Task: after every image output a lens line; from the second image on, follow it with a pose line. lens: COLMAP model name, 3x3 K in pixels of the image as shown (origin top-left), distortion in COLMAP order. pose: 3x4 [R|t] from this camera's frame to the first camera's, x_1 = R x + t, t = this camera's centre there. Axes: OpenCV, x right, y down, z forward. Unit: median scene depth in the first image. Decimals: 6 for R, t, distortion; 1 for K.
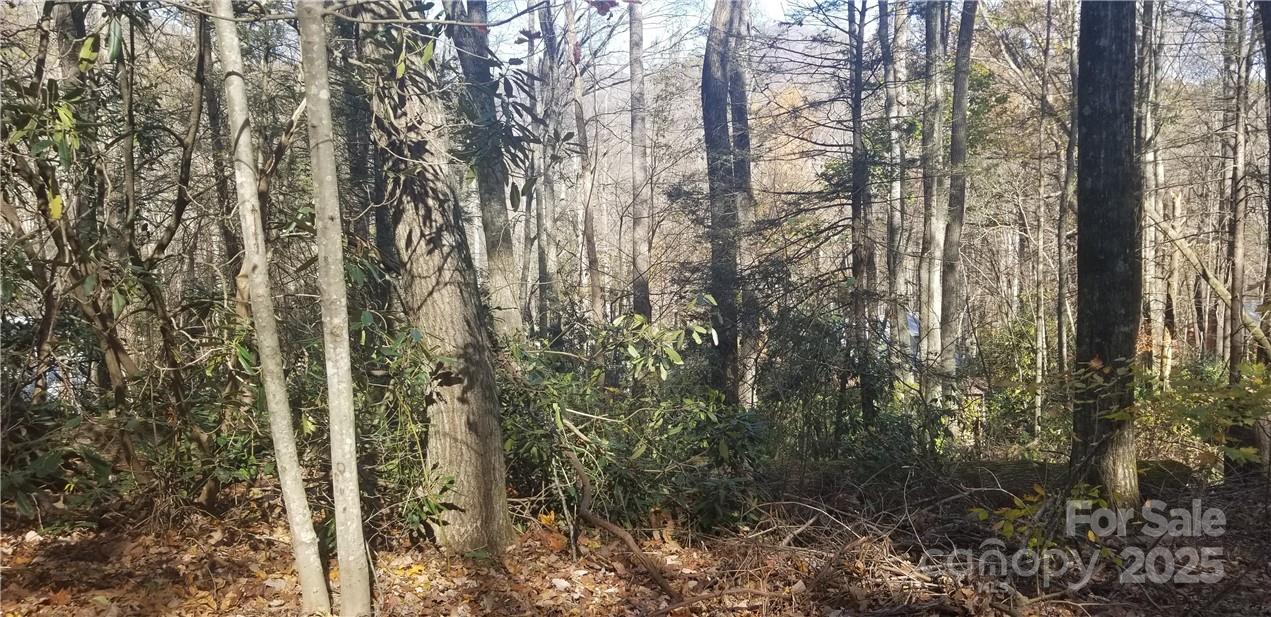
lens RADIAL K [[981.0, 0, 651.8], [0, 981.0, 286.1], [0, 0, 1]] dist [0.058772, -0.113167]
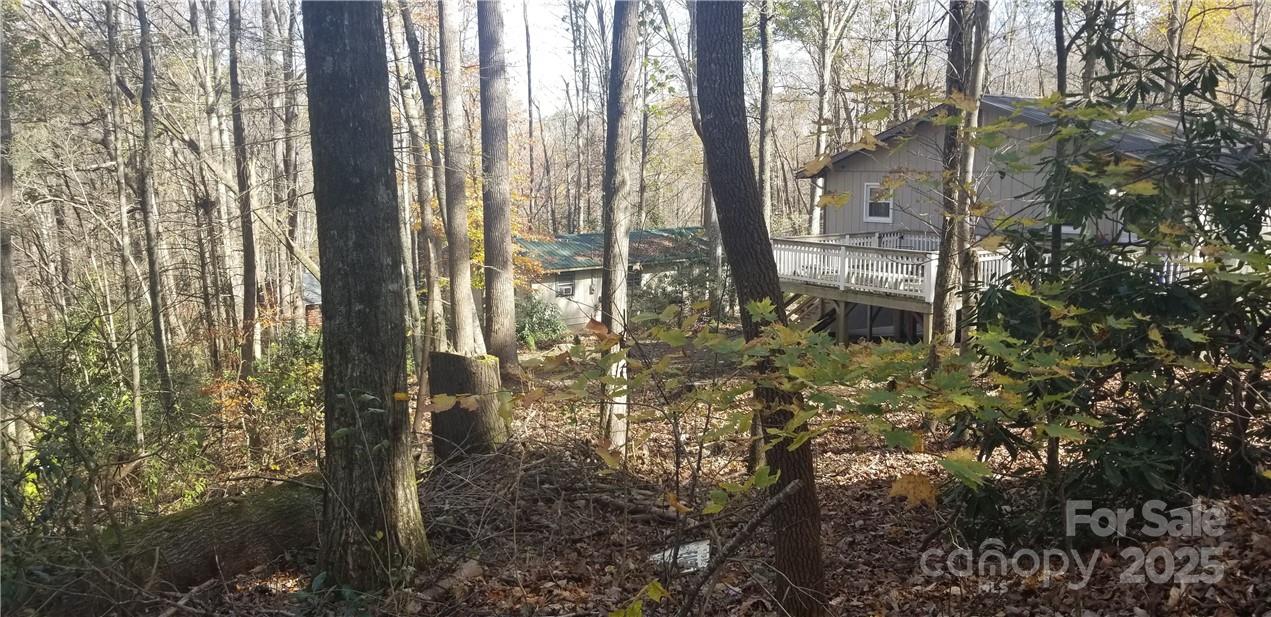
lens RADIAL K [[981.0, 0, 649.1], [0, 981.0, 292.9], [0, 0, 1]] dist [0.058772, -0.113167]
pose [[0.617657, -0.087836, 0.781527, 0.034738], [0.069553, 0.995950, 0.056965, 0.012857], [-0.783366, 0.019173, 0.621265, 0.261442]]
